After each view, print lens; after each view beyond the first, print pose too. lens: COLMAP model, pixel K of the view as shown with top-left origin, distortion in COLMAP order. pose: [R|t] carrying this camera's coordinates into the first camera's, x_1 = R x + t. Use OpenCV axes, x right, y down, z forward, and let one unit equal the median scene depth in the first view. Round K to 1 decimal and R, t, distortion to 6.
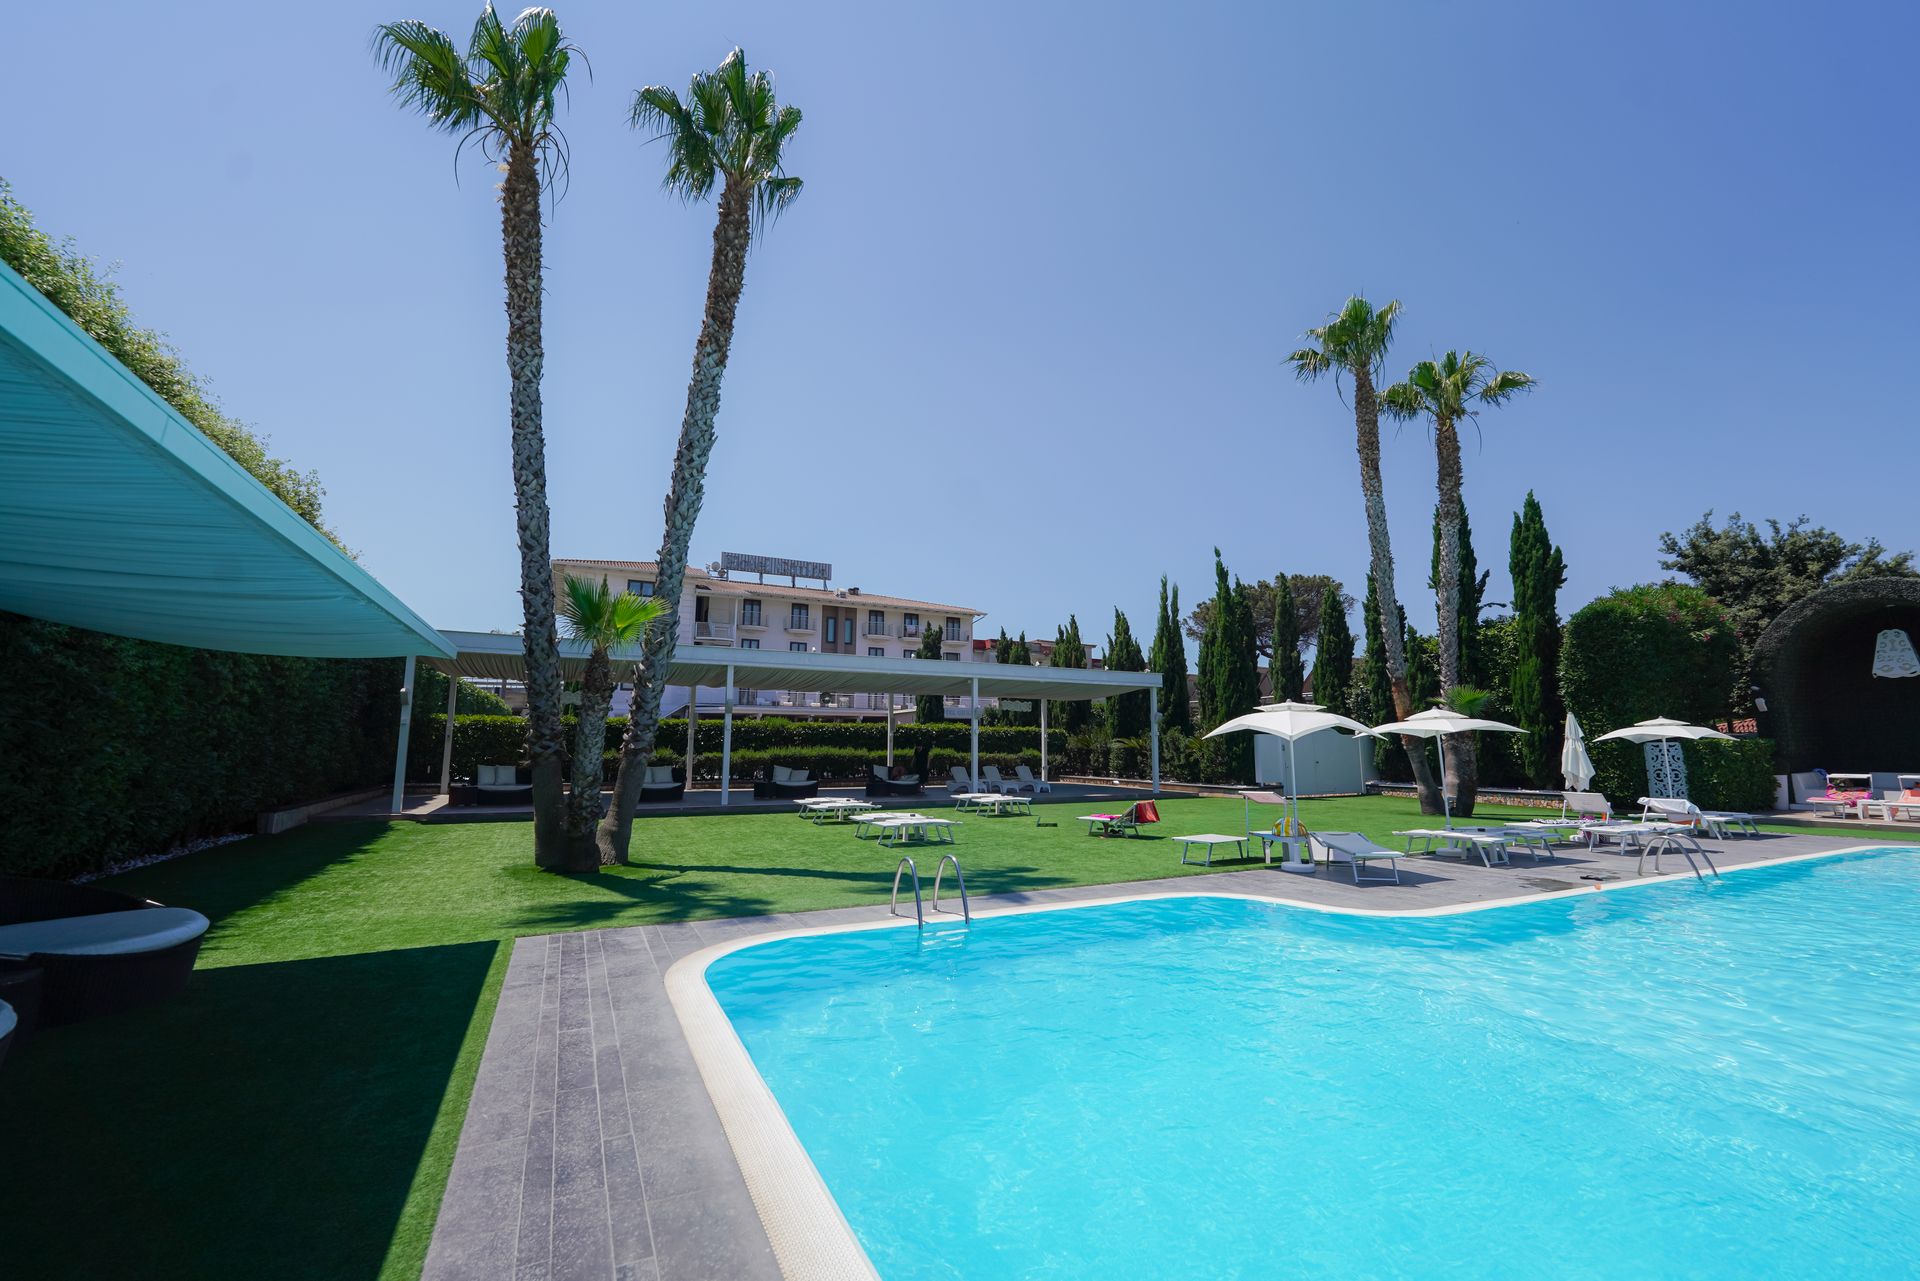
lens RADIAL K [[778.6, 0, 954.7], [0, 778.6, 638.4], [0, 0, 1]] dist [-0.001149, -0.001694]
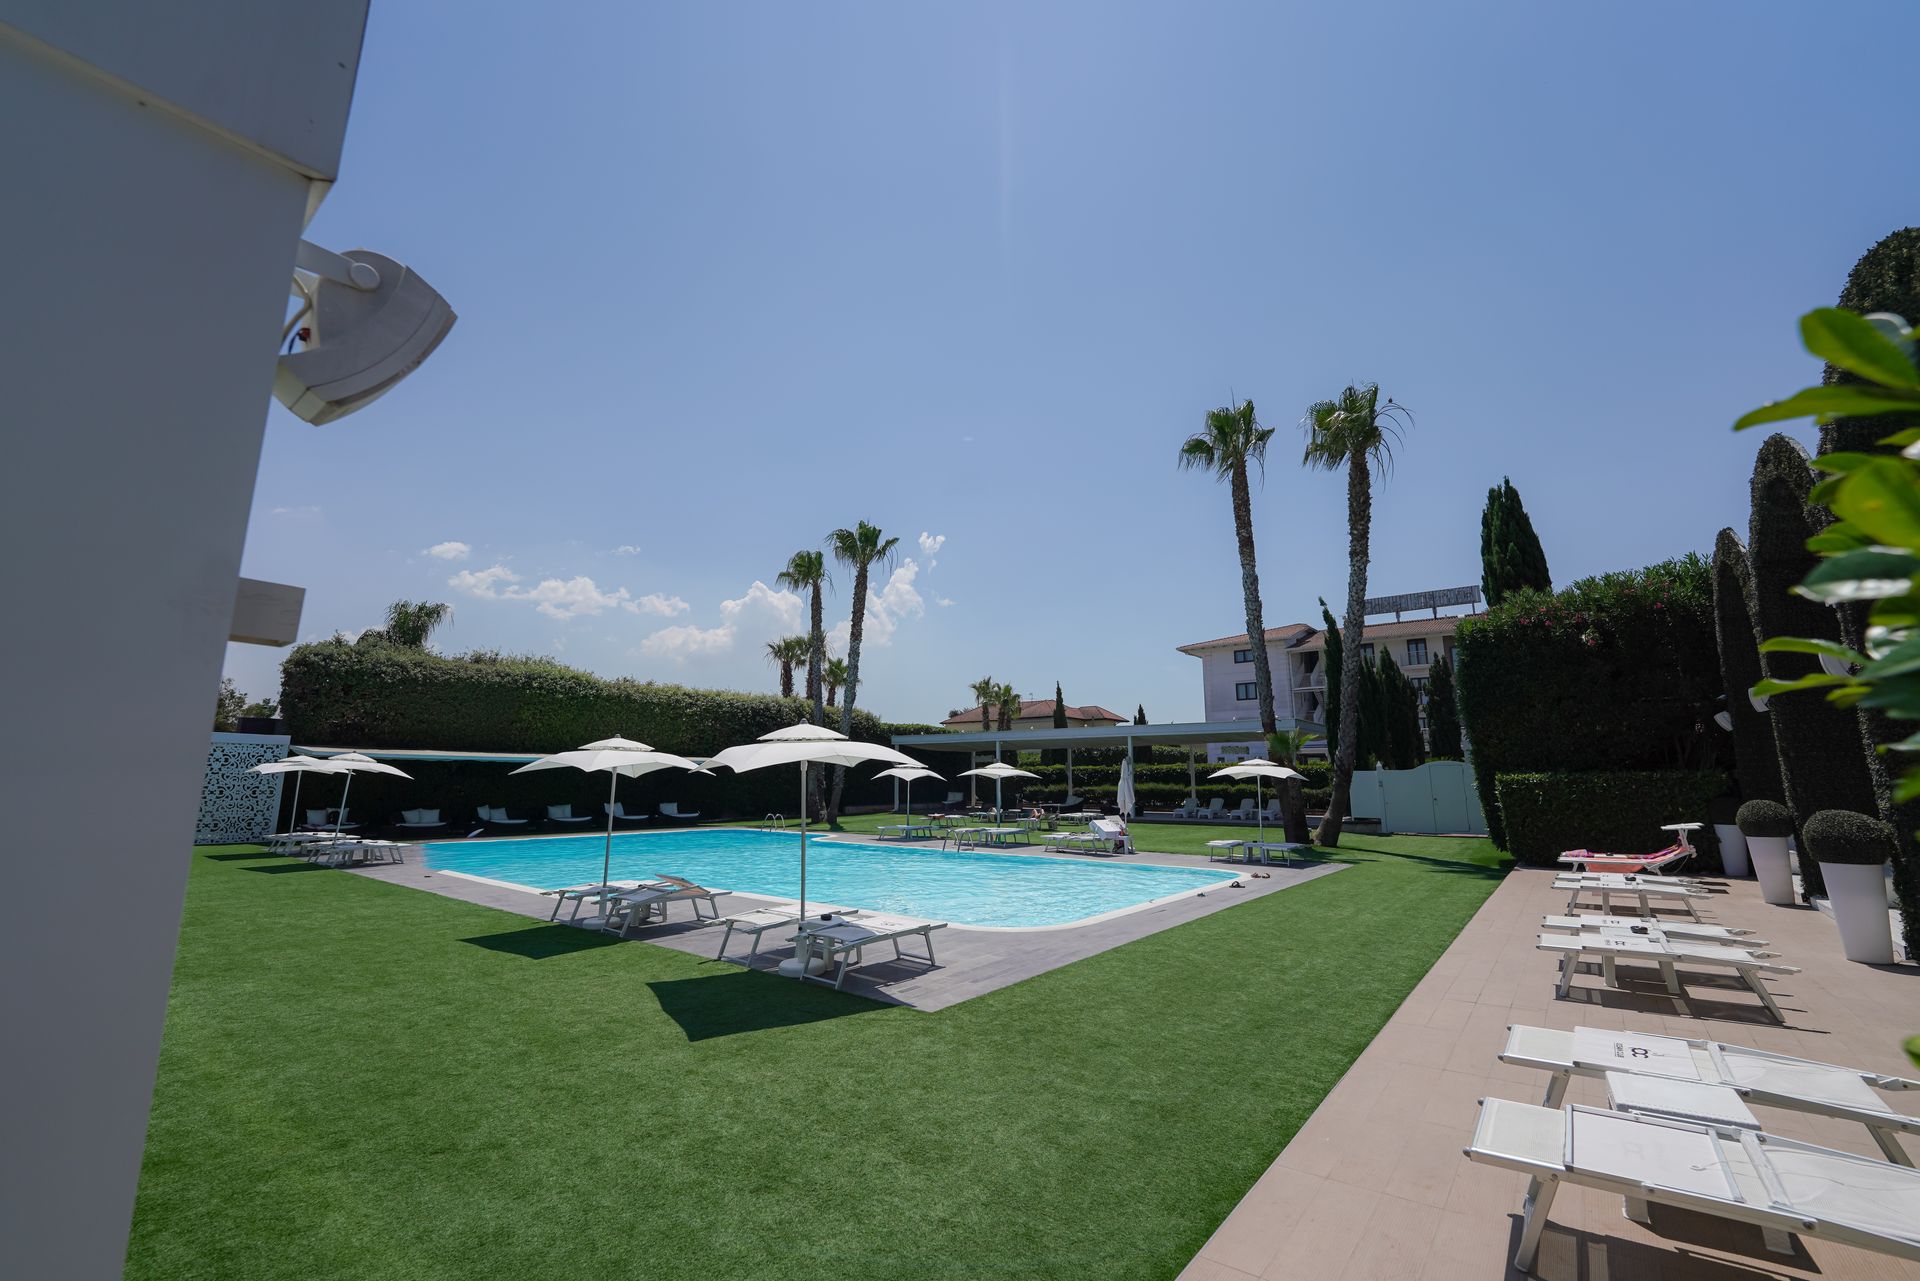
lens RADIAL K [[778.6, 0, 951.9], [0, 778.6, 644.3], [0, 0, 1]] dist [-0.001149, -0.001694]
pose [[0.426488, -0.161579, -0.889944, 1.069929], [0.128254, 0.984776, -0.117334, 0.008656], [0.895354, -0.064097, 0.440718, 0.060237]]
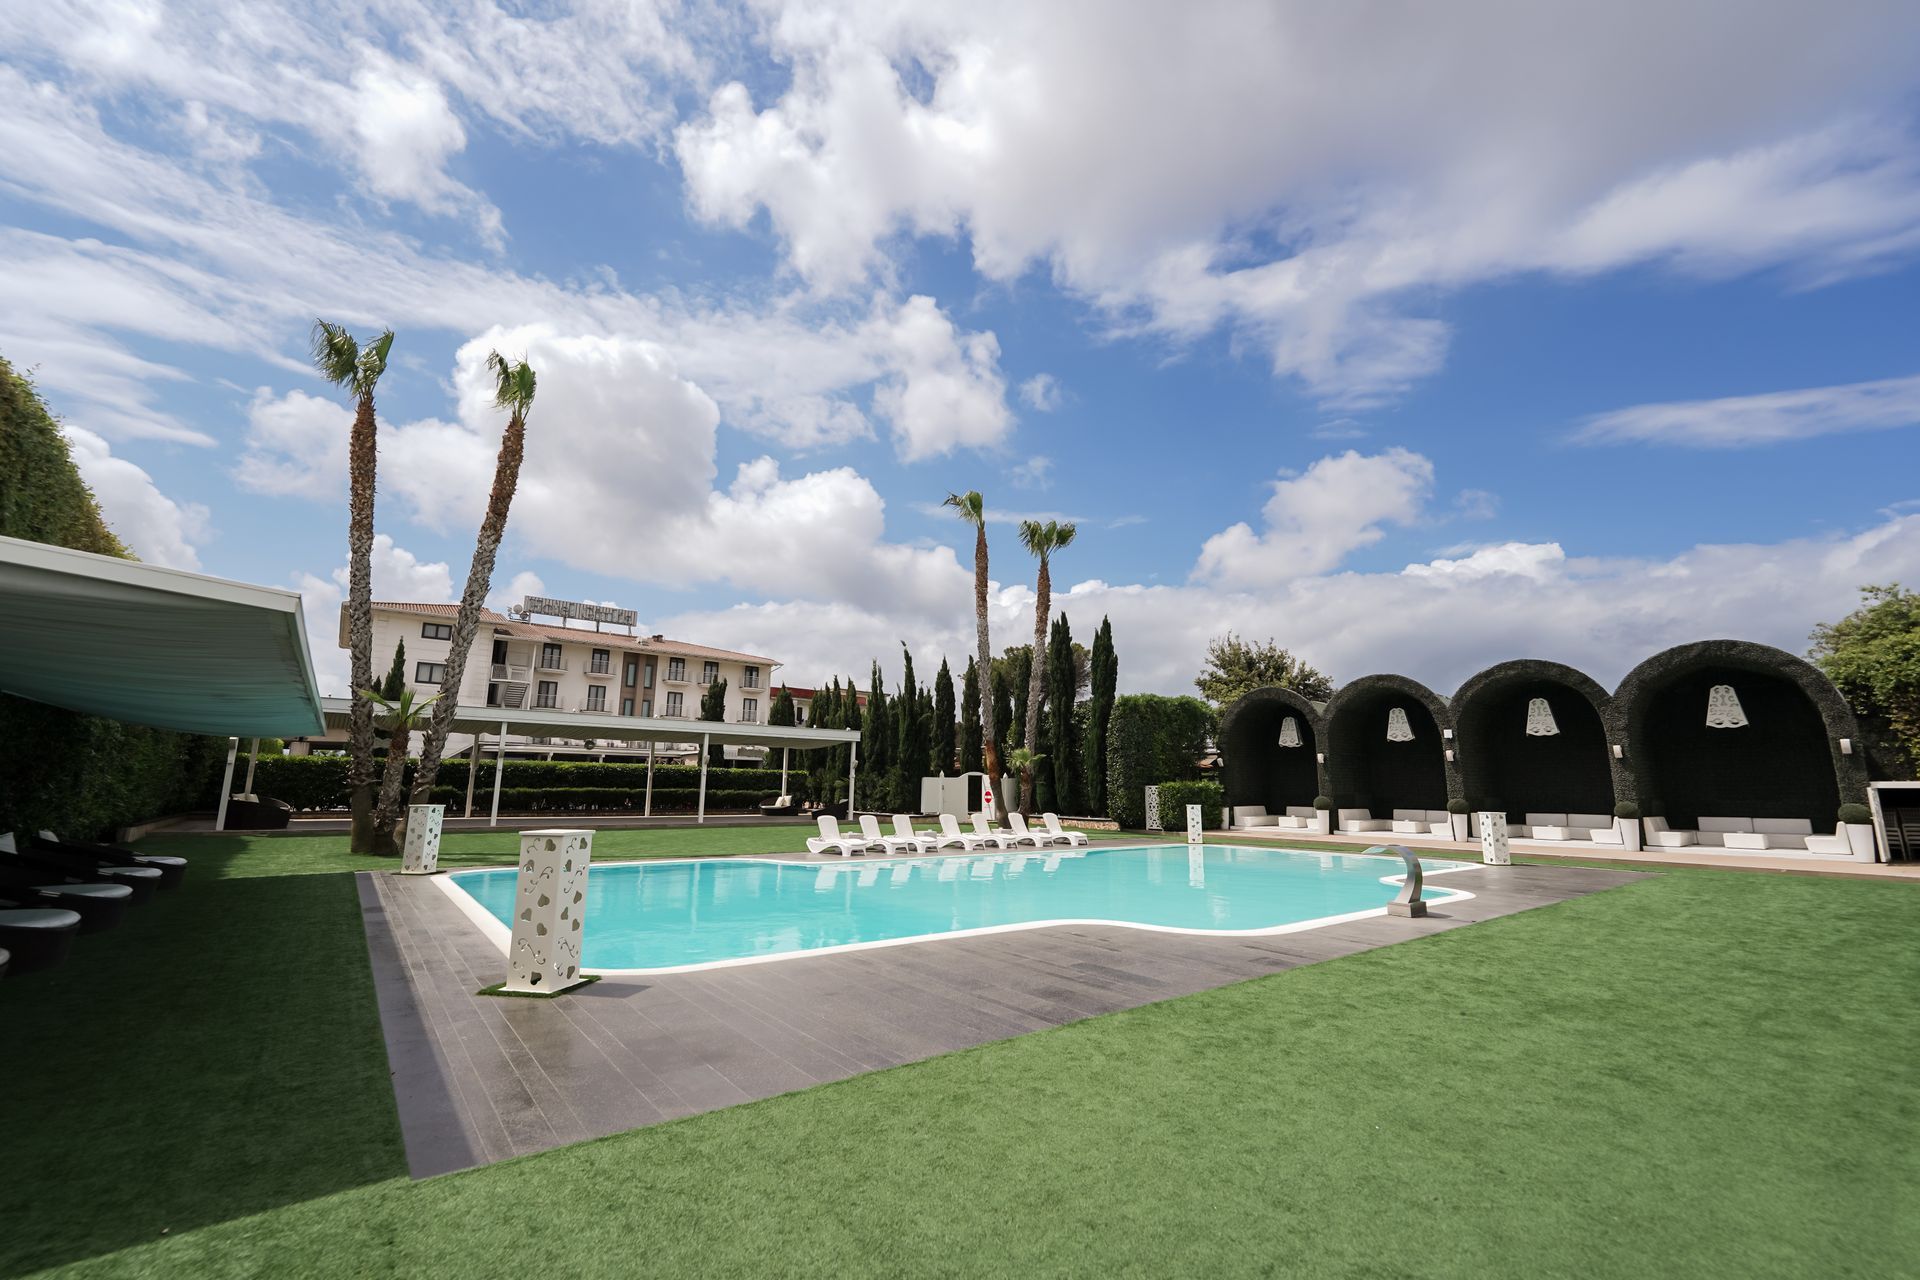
lens RADIAL K [[778.6, 0, 954.1], [0, 778.6, 649.5], [0, 0, 1]] dist [-0.001149, -0.001694]
pose [[0.978349, 0.043441, 0.202350, 0.144482], [-0.036333, 0.998590, -0.038711, -0.048916], [-0.203746, 0.030520, 0.978548, -0.354655]]
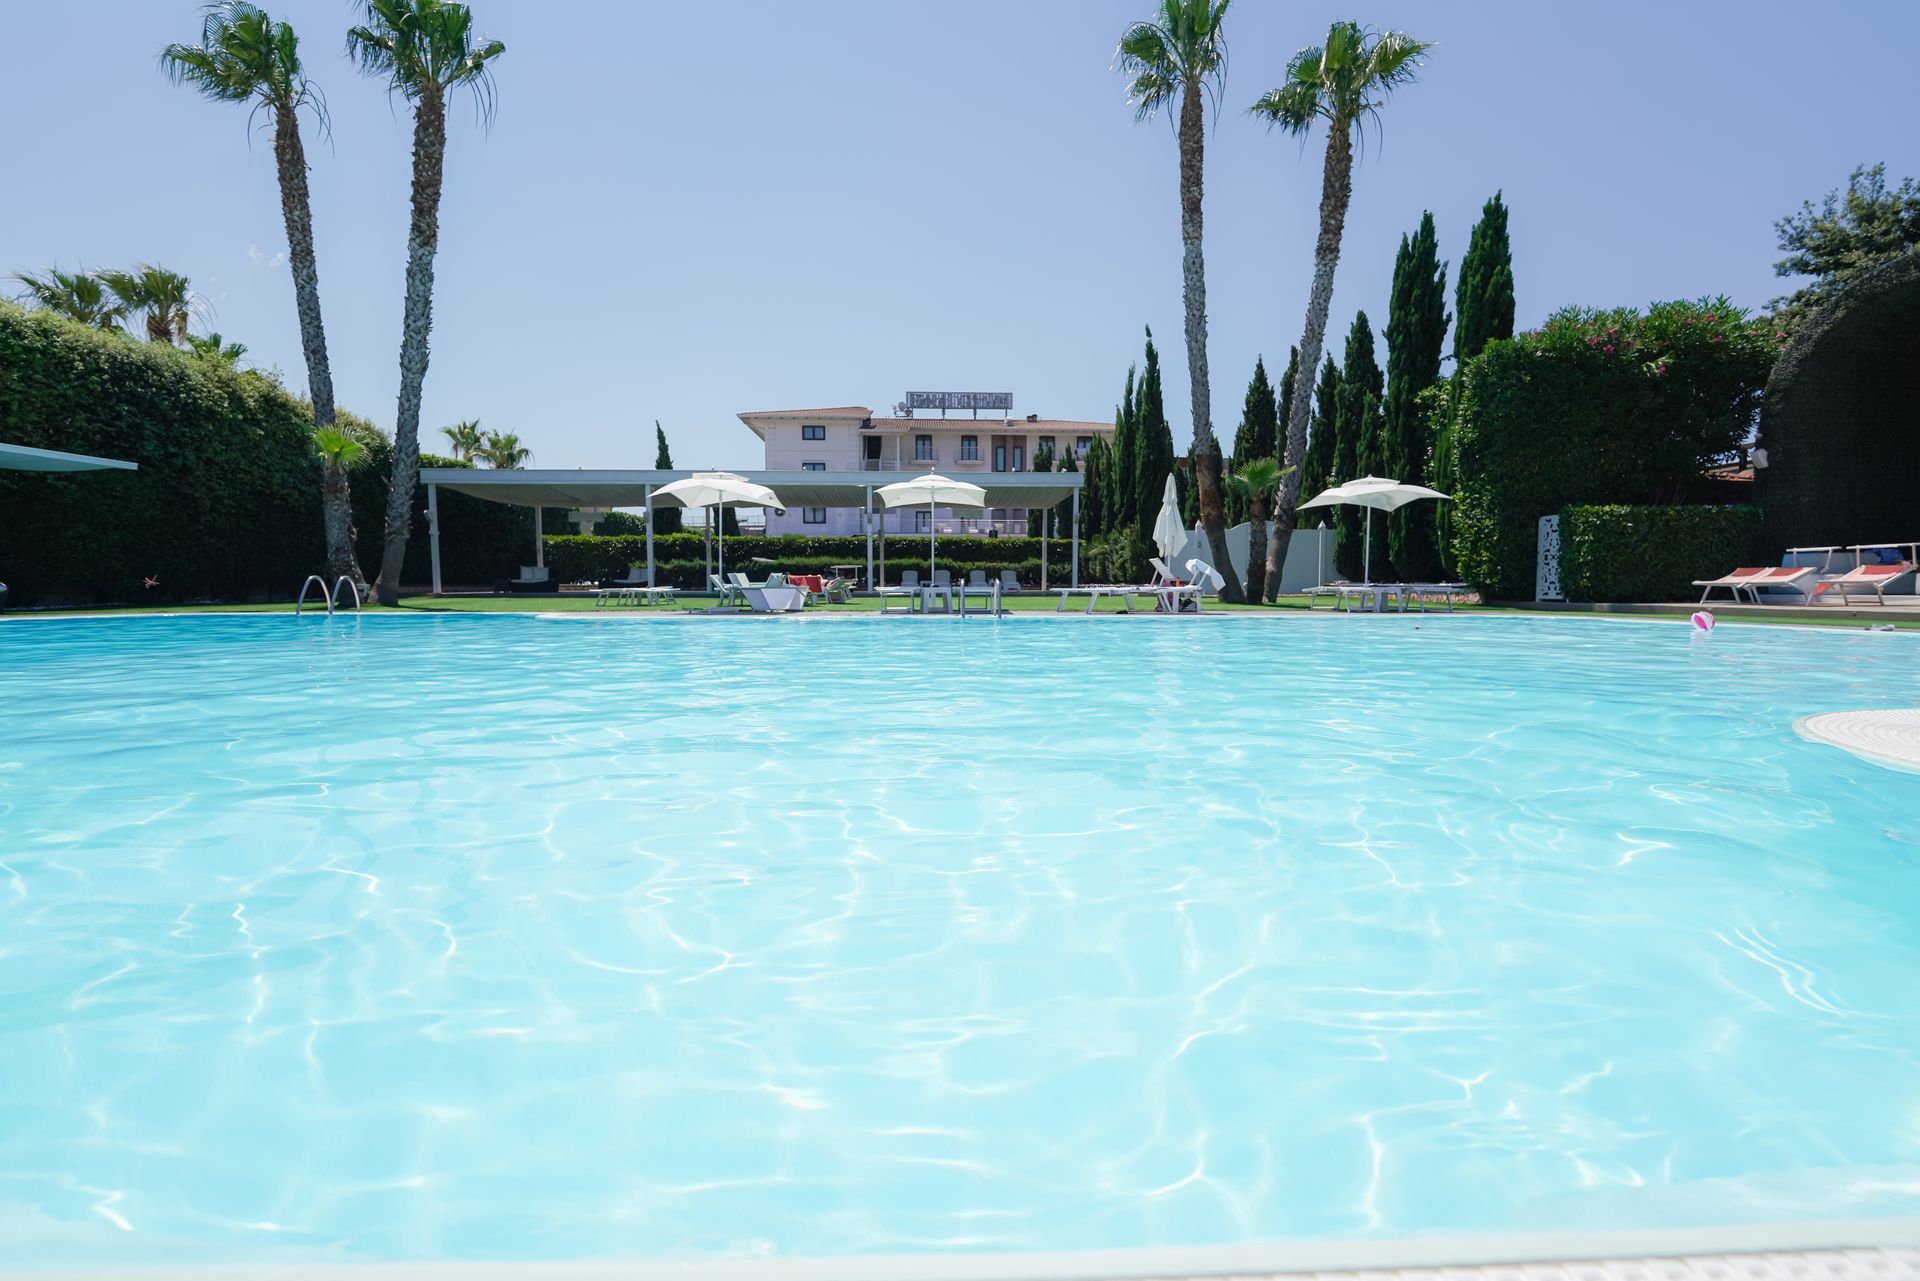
lens RADIAL K [[778.6, 0, 952.2], [0, 778.6, 646.6], [0, 0, 1]] dist [-0.001149, -0.001694]
pose [[0.914268, 0.026640, -0.404233, 0.507248], [0.060064, 0.977893, 0.200294, 0.052409], [0.400633, -0.207402, 0.892456, 0.015838]]
